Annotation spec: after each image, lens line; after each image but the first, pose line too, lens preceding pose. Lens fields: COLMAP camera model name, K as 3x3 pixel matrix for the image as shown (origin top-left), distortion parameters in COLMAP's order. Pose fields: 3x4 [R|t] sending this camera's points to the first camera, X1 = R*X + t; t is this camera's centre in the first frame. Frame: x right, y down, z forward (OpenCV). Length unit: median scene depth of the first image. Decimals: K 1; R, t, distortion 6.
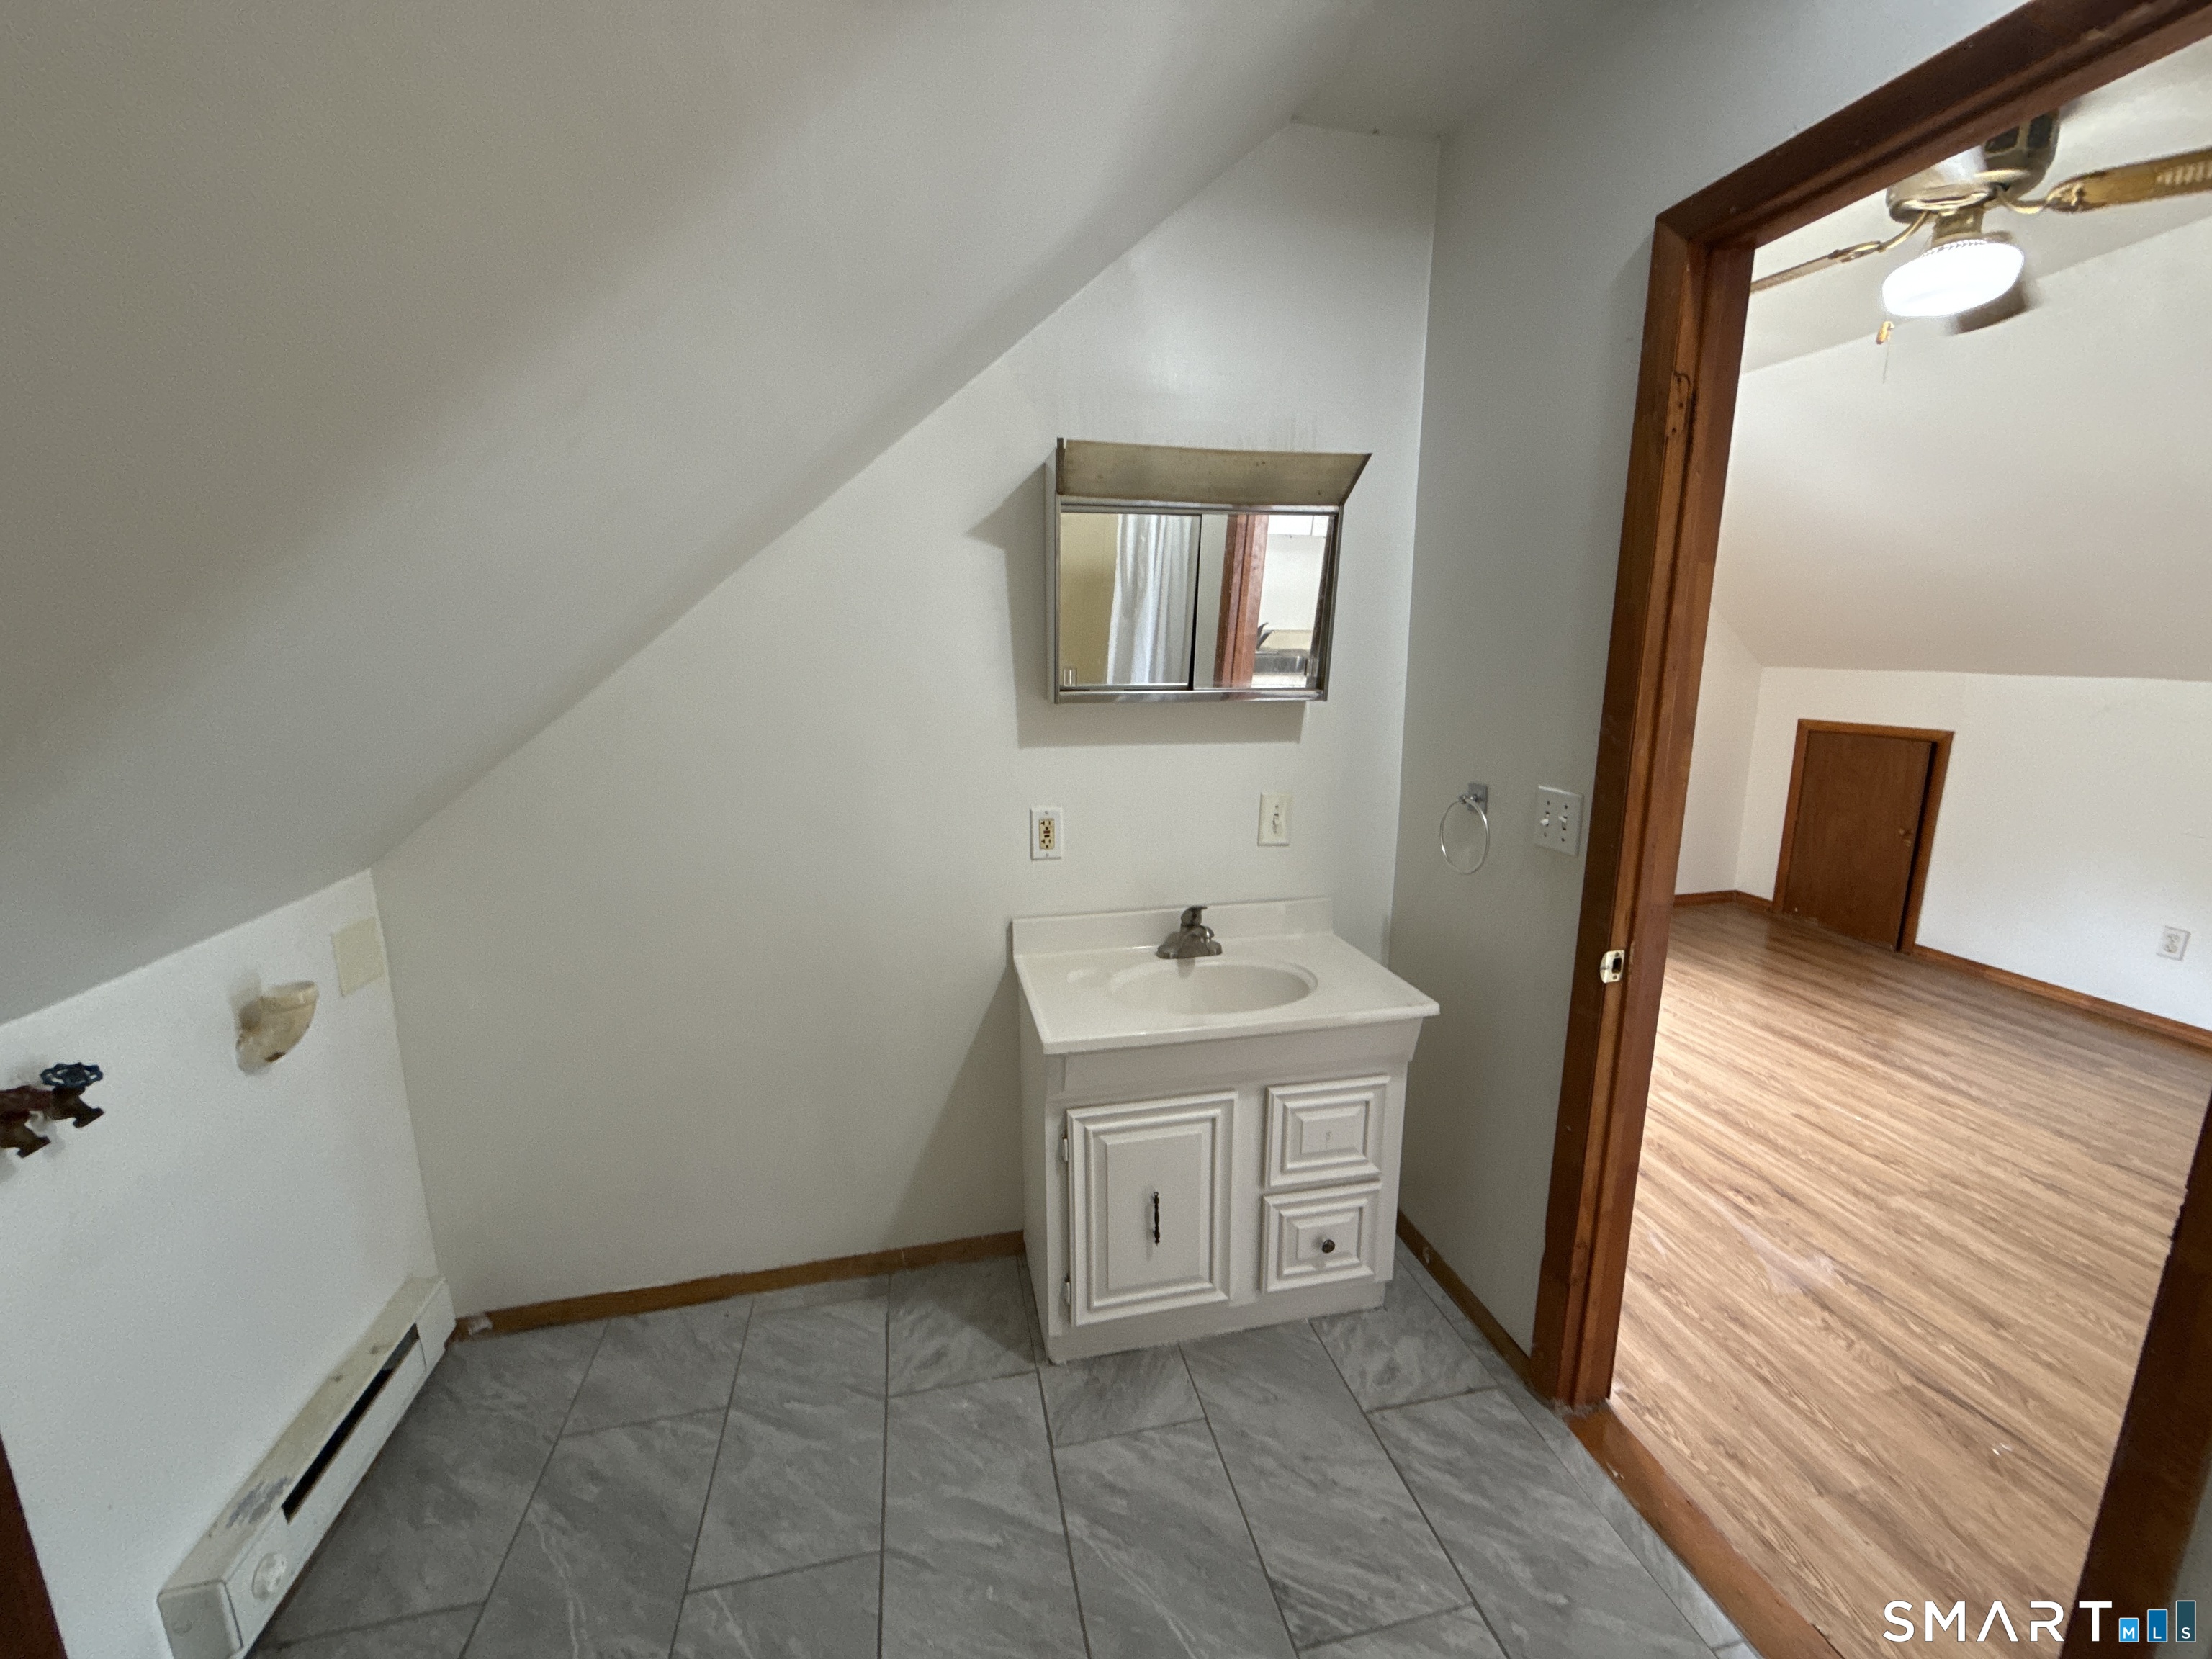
lens RADIAL K [[881.8, 0, 1106.7], [0, 881.8, 826.6], [0, 0, 1]] dist [0.000827, -0.000515]
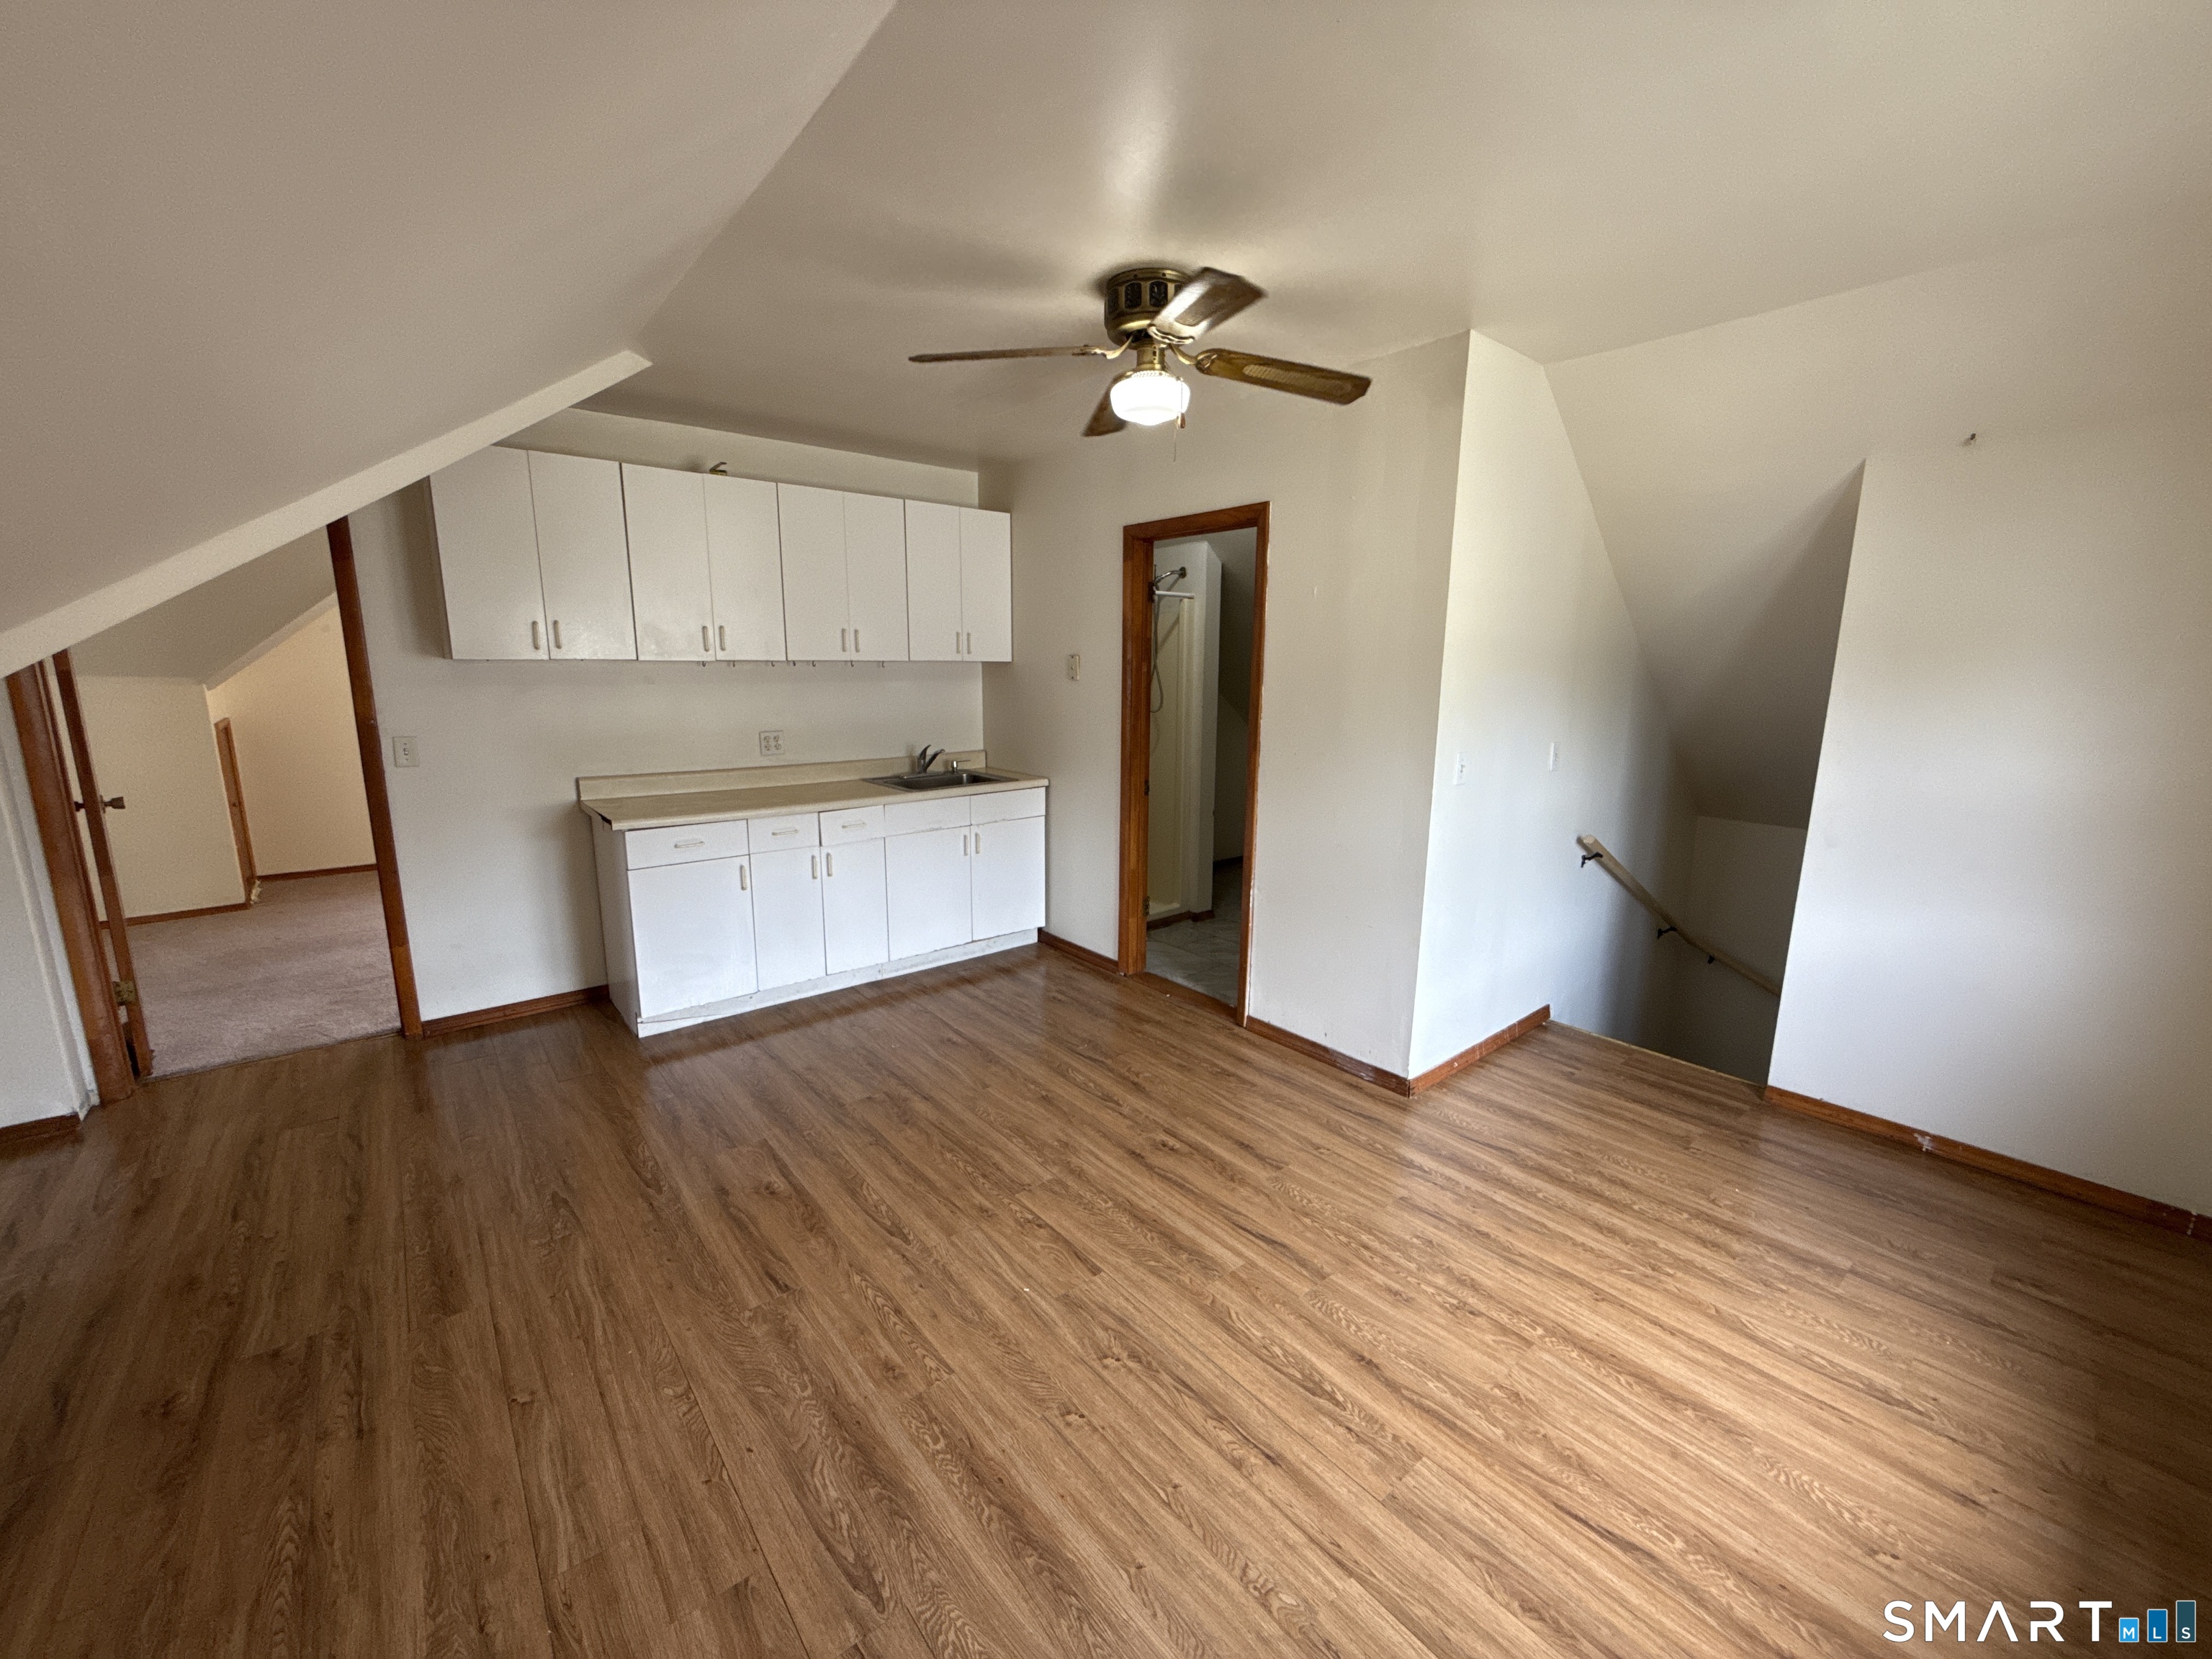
lens RADIAL K [[880.7, 0, 1106.1], [0, 880.7, 826.9], [0, 0, 1]] dist [-0.000347, 0.000136]
pose [[-0.890682, 0.080368, -0.447466, 1.267642], [-0.096316, 0.928552, 0.358490, -0.381014], [0.444306, 0.362399, -0.819304, 1.744071]]
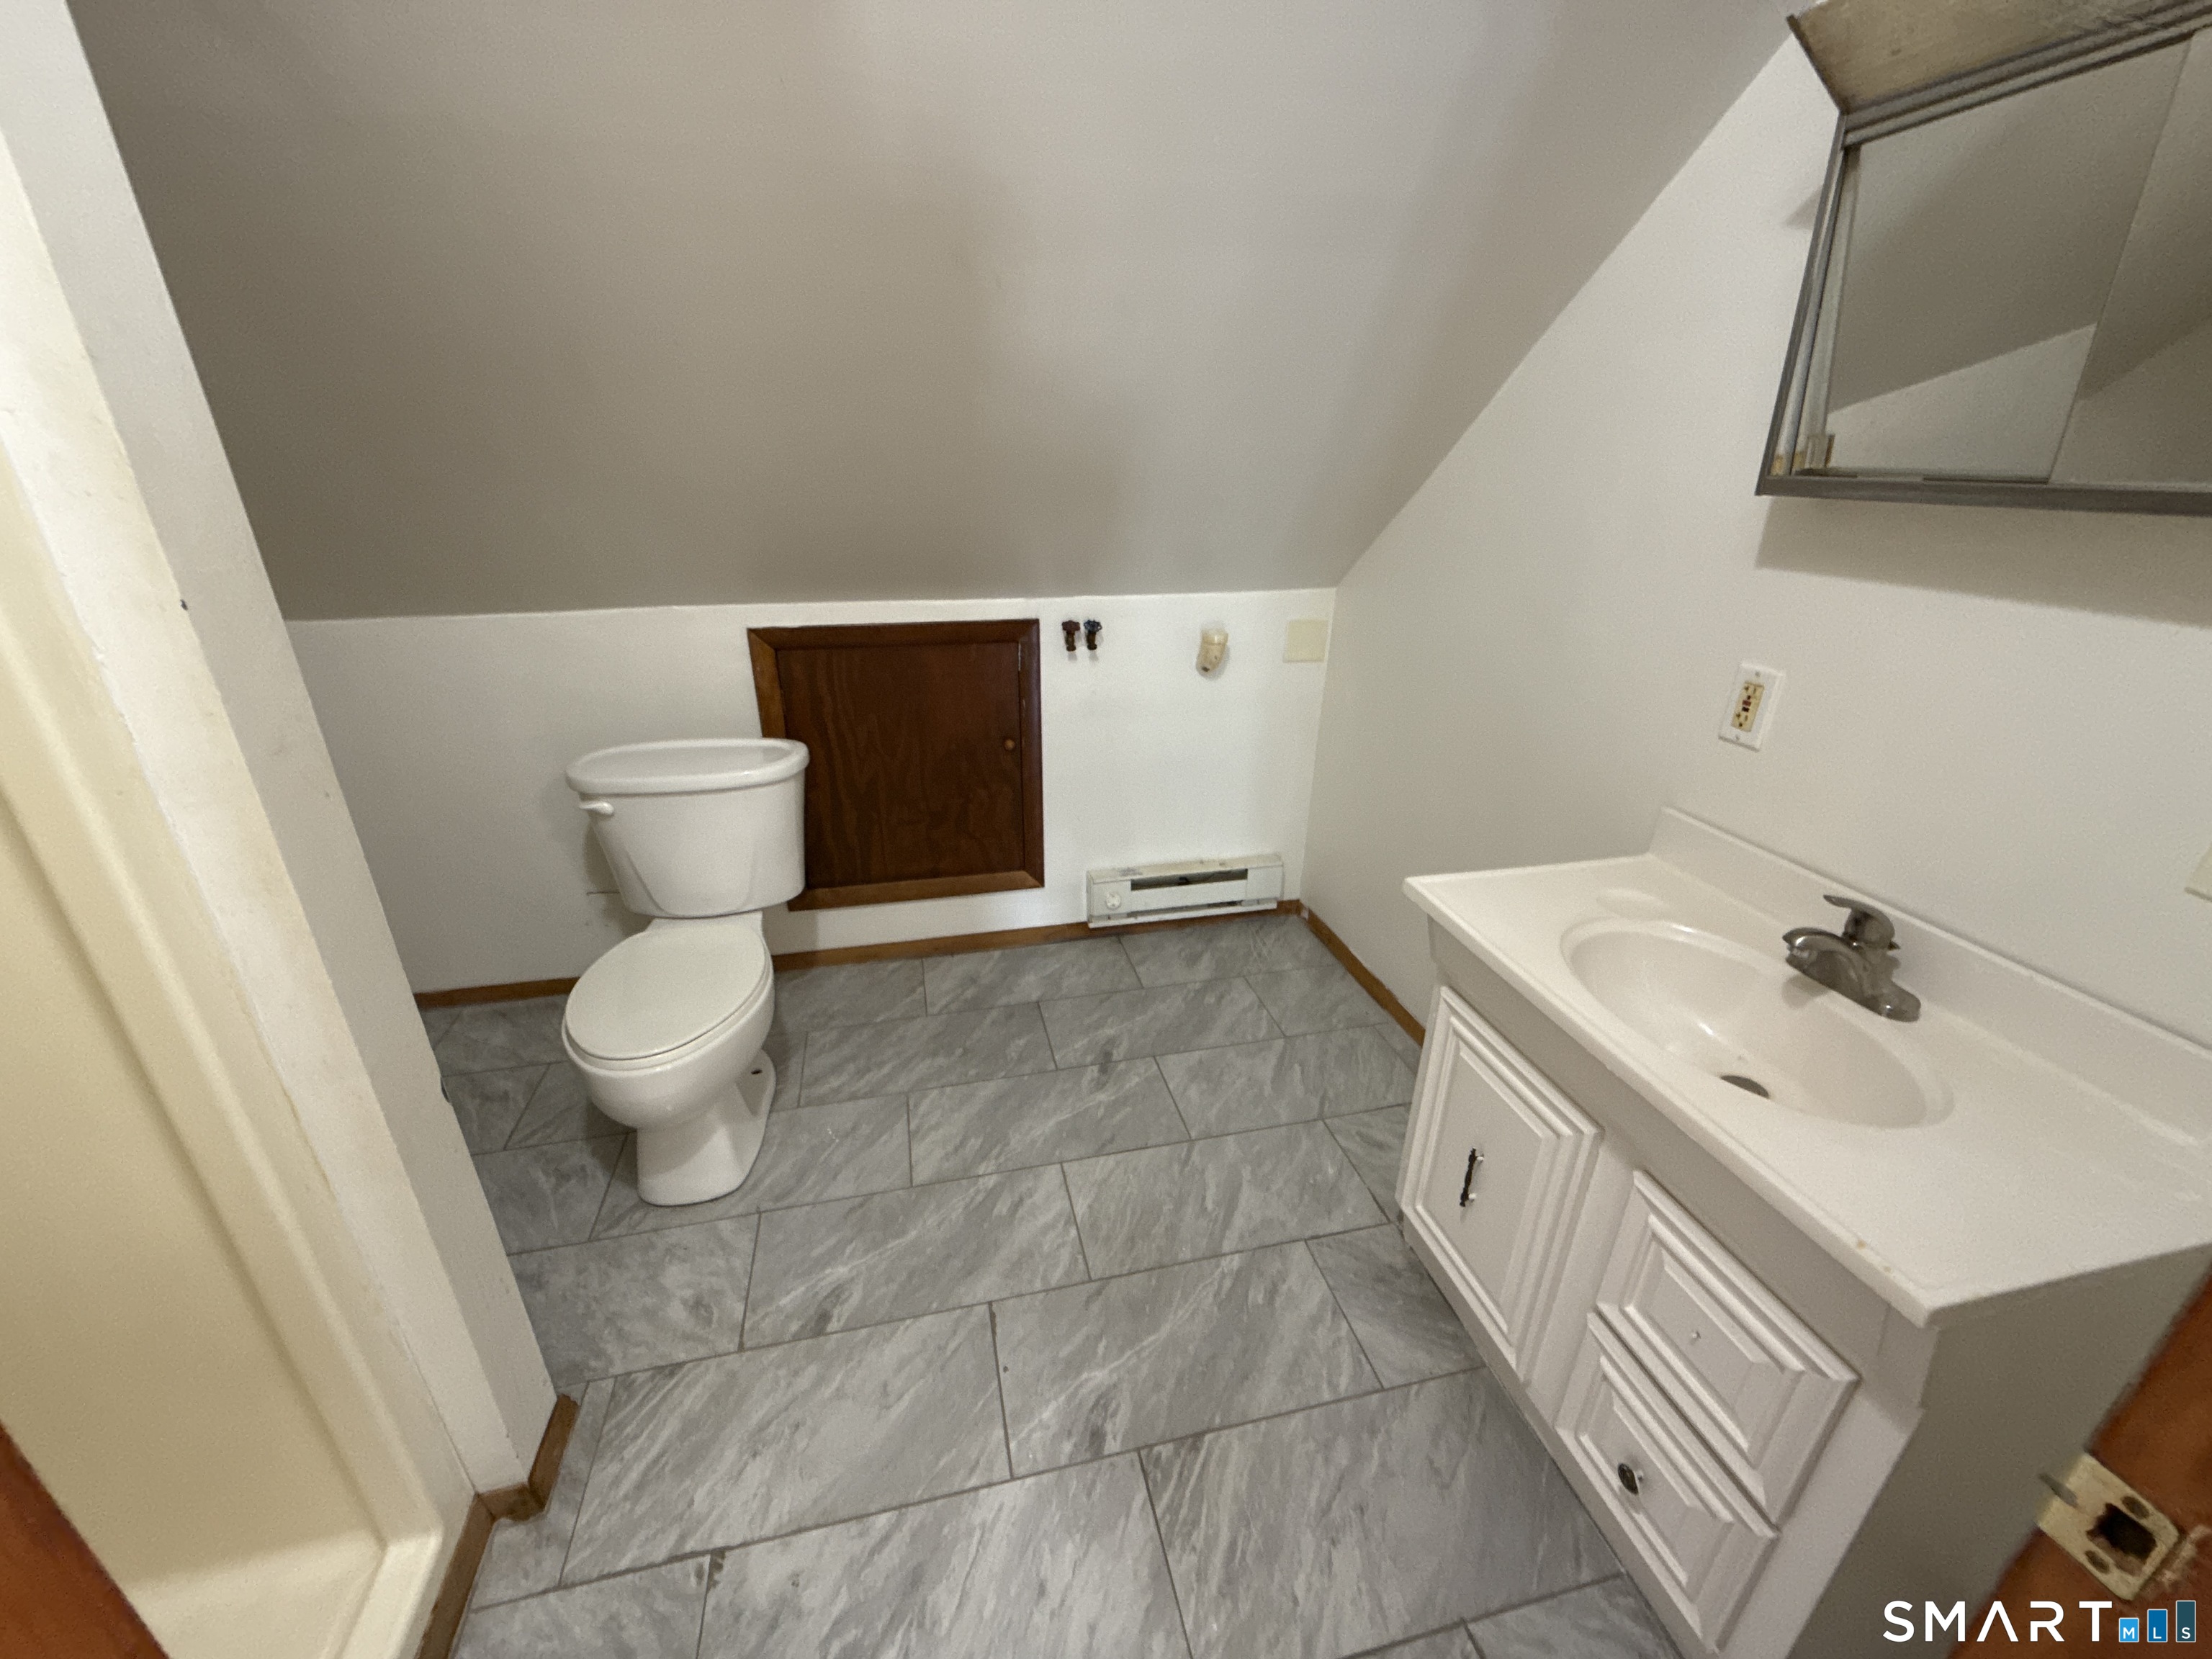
lens RADIAL K [[880.7, 0, 1106.1], [0, 880.7, 826.9], [0, 0, 1]] dist [-0.000347, 0.000136]
pose [[0.009826, 0.390435, -0.920578, 0.464579], [-0.208899, 0.901111, 0.379948, -0.049477], [0.977888, 0.188574, 0.090415, 0.393404]]
